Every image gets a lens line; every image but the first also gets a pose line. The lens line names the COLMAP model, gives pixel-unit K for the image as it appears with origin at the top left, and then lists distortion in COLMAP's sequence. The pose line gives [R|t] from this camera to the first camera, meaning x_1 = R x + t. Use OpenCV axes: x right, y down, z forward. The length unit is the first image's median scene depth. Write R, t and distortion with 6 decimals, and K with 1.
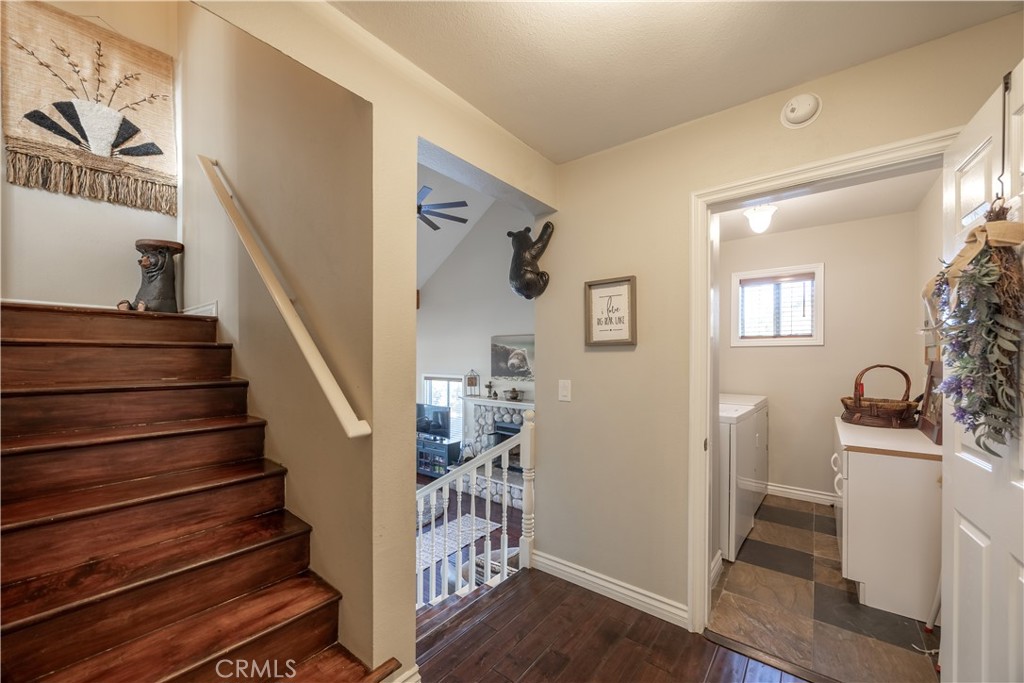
lens RADIAL K [[397.2, 0, 495.6], [0, 397.2, 348.7], [0, 0, 1]] dist [0.003107, 0.000010]
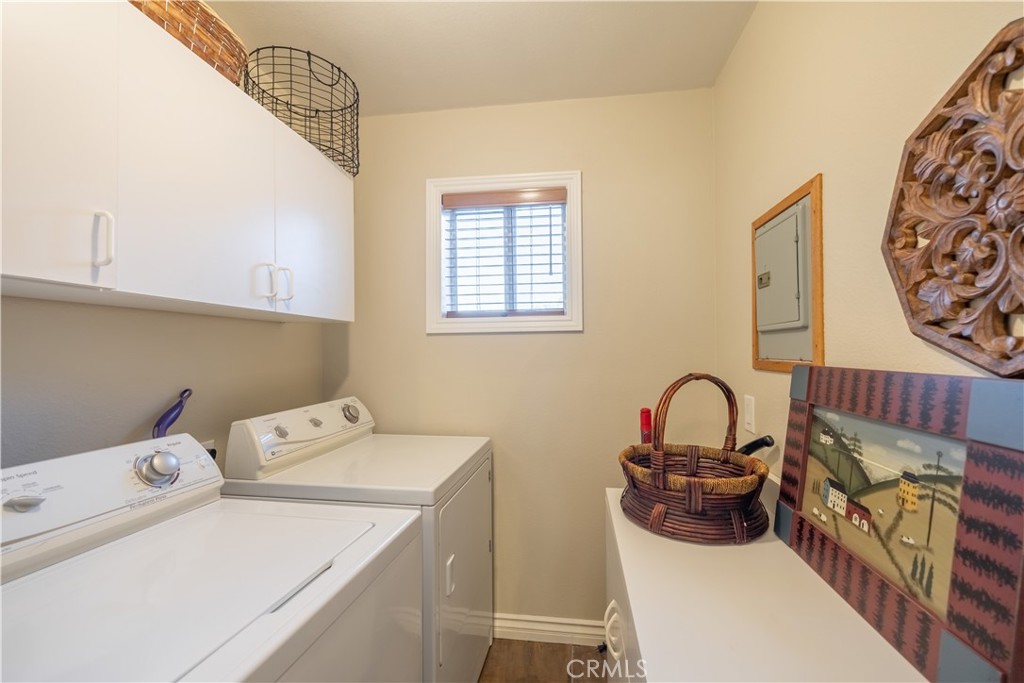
lens RADIAL K [[411.8, 0, 512.9], [0, 411.8, 341.1], [0, 0, 1]] dist [0.008993, -0.001947]
pose [[0.853212, -0.012593, 0.521412, 0.441690], [0.009834, 0.999919, 0.008058, 0.000641], [-0.521472, -0.001748, 0.853267, 0.555941]]
